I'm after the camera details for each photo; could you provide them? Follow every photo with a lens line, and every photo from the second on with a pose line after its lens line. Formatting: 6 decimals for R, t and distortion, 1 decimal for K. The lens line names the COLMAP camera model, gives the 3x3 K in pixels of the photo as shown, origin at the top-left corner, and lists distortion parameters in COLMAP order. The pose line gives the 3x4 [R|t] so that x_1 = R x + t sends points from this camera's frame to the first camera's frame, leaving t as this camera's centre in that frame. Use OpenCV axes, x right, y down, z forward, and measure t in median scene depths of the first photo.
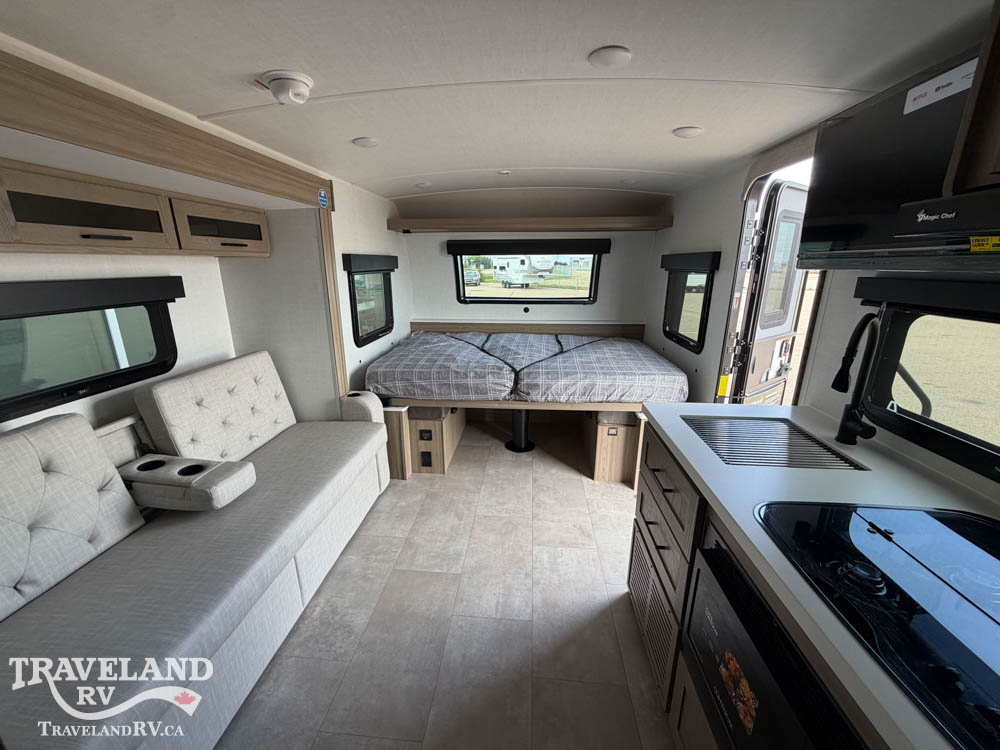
lens RADIAL K [[398.5, 0, 496.6], [0, 398.5, 374.9], [0, 0, 1]] dist [0.000002, 0.000350]
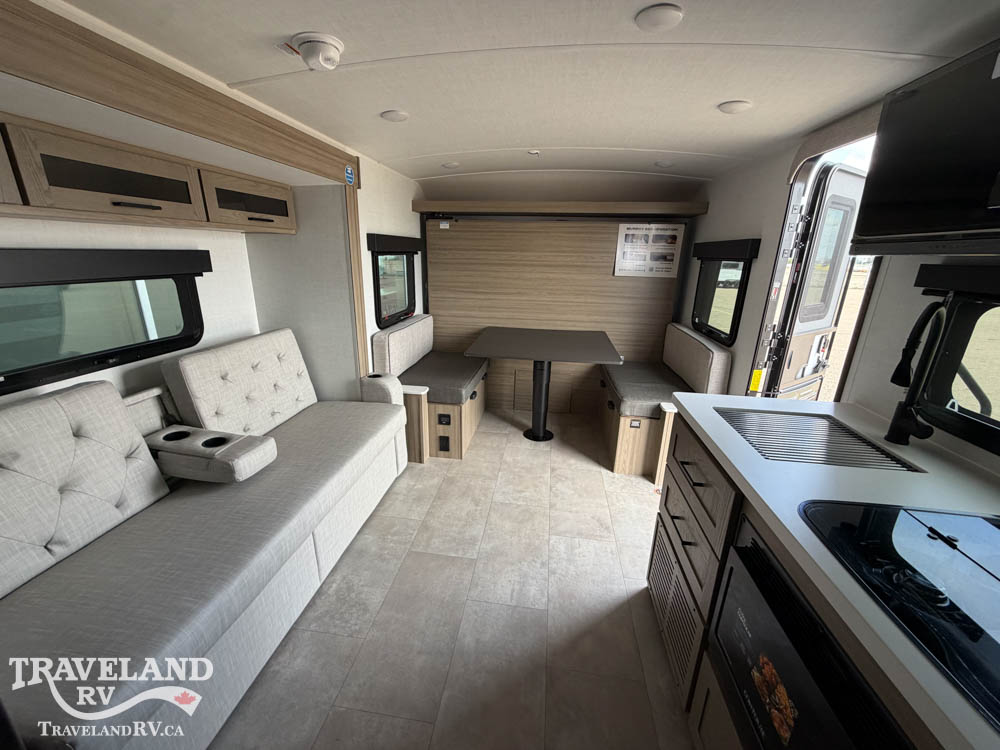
lens RADIAL K [[398.5, 0, 496.6], [0, 398.5, 374.9], [0, 0, 1]] dist [0.000002, 0.000350]
pose [[0.998403, 0.036854, -0.042825, -0.016397], [-0.035793, 0.999039, 0.025290, 0.017302], [0.043716, -0.023717, 0.998762, 0.027005]]
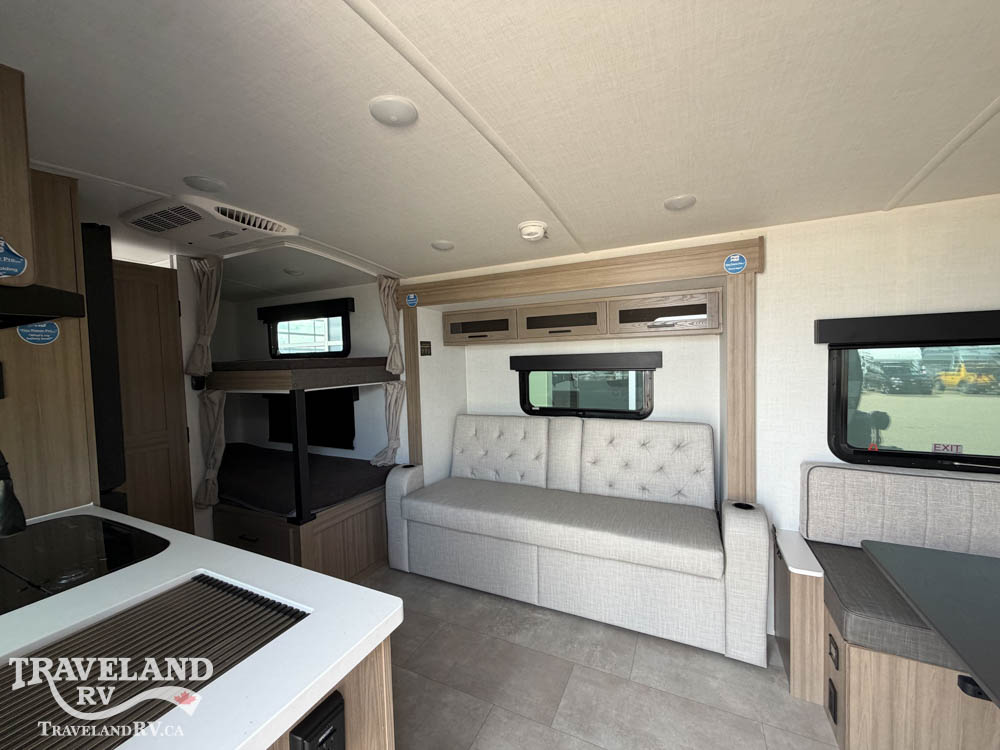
lens RADIAL K [[398.5, 0, 496.6], [0, 398.5, 374.9], [0, 0, 1]] dist [0.000002, 0.000350]
pose [[-0.359967, 0.048148, -0.931722, 0.763158], [-0.226096, 0.964396, 0.137188, -0.284850], [0.905154, 0.260042, -0.336265, 1.193392]]
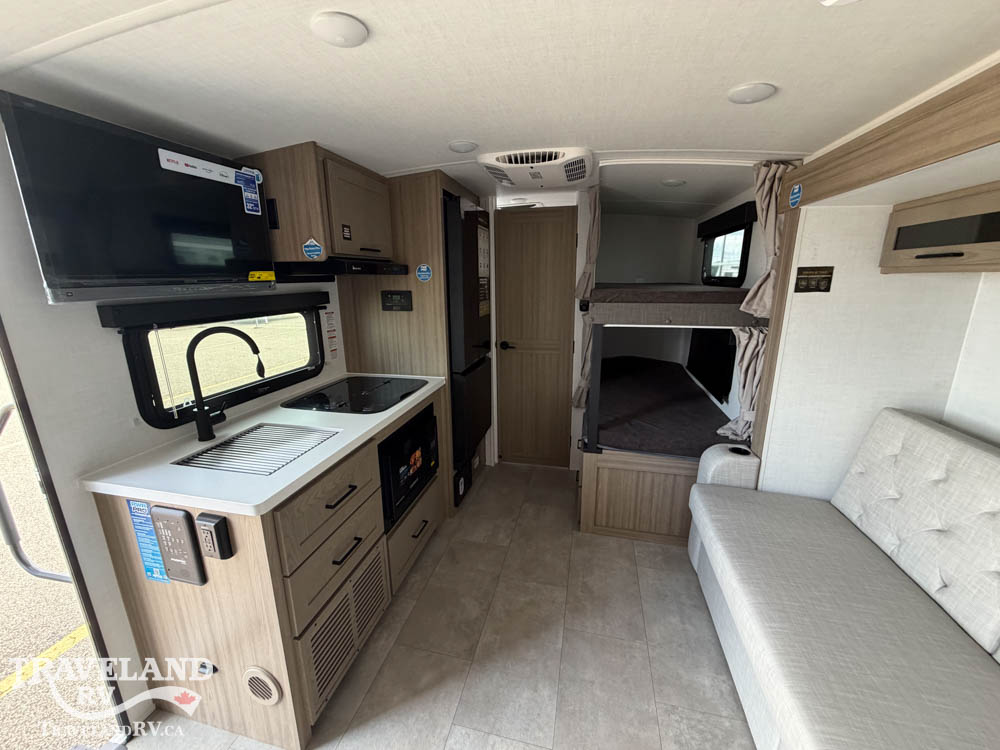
lens RADIAL K [[398.5, 0, 496.6], [0, 398.5, 374.9], [0, 0, 1]] dist [0.000002, 0.000350]
pose [[-0.988211, -0.027132, 0.150674, -0.108233], [0.051202, 0.868930, 0.492279, -0.415086], [-0.144282, 0.494191, -0.857297, 1.399530]]
